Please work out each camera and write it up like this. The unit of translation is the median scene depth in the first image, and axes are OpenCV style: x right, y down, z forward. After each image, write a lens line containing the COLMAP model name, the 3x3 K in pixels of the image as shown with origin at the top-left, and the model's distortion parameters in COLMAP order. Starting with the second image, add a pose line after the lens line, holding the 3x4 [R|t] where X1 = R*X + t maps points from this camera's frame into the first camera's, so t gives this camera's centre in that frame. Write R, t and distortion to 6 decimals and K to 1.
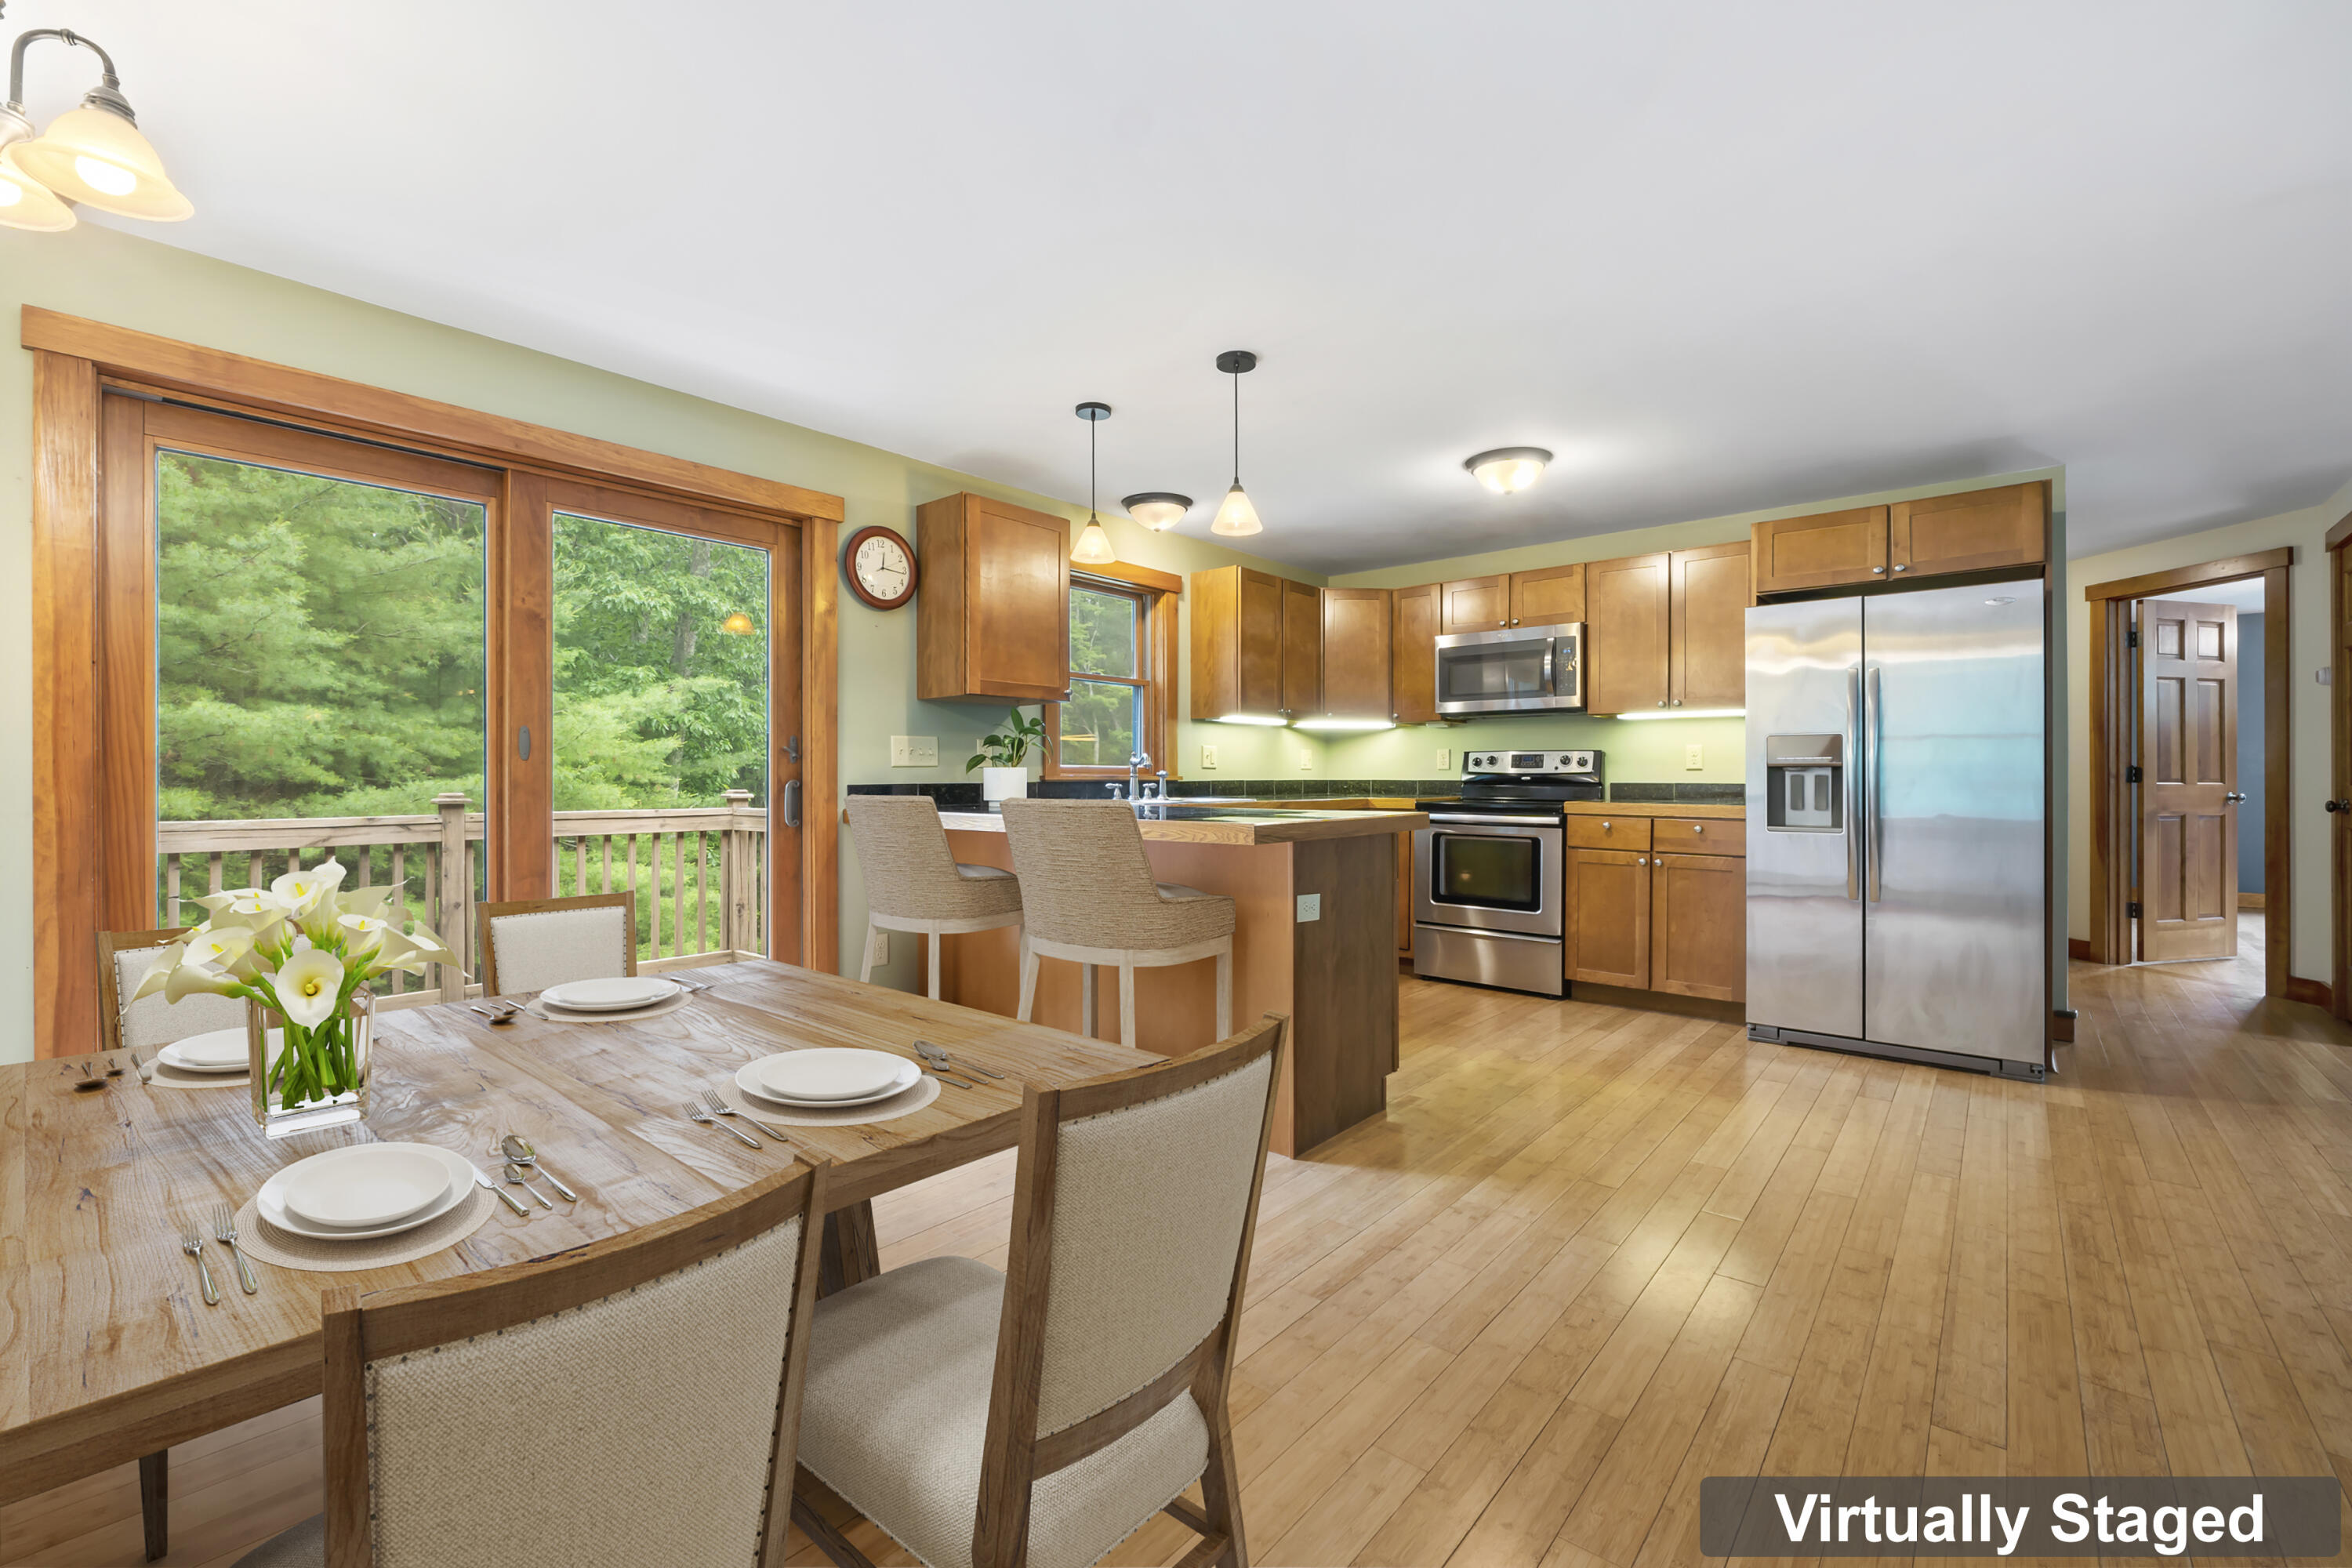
lens RADIAL K [[997.4, 0, 1176.0], [0, 997.4, 784.0], [0, 0, 1]] dist [-0.005390, -0.000884]
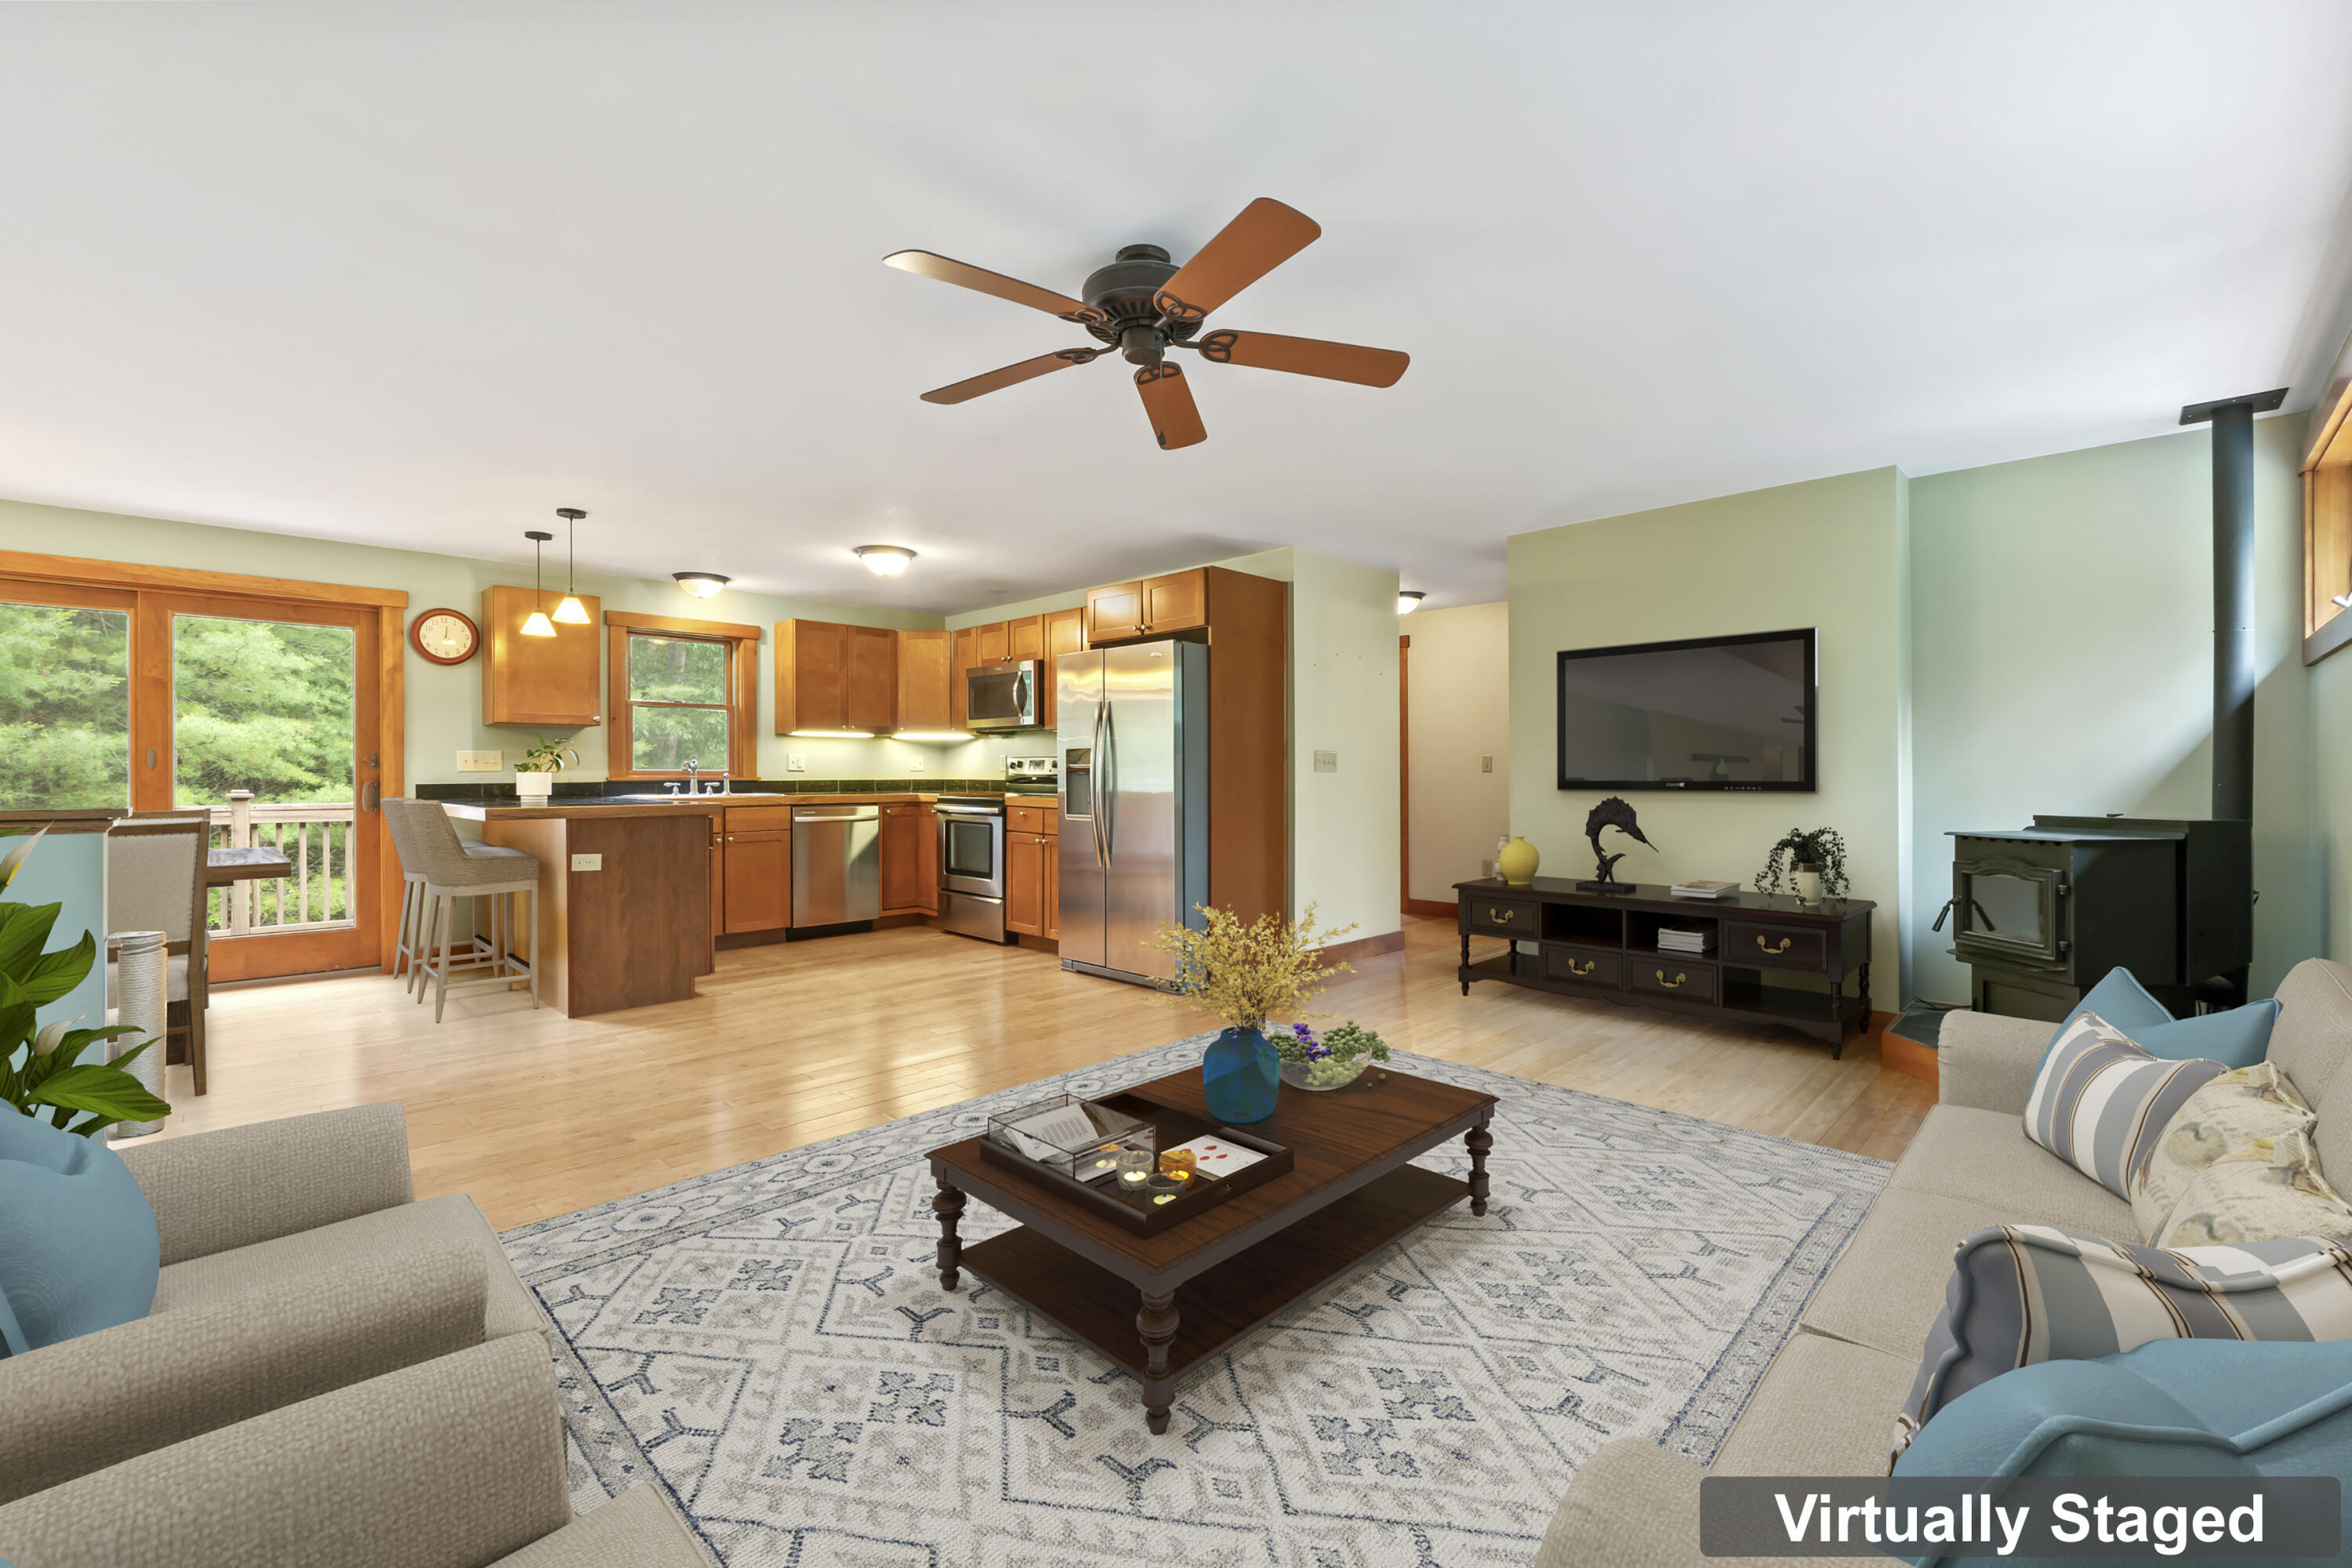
lens RADIAL K [[997.4, 0, 1176.0], [0, 997.4, 784.0], [0, 0, 1]] dist [-0.005390, -0.000884]
pose [[0.996898, -0.000858, -0.078706, 0.724181], [0.001151, 0.999993, 0.003676, -0.002993], [0.078702, -0.003755, 0.996891, -0.305220]]
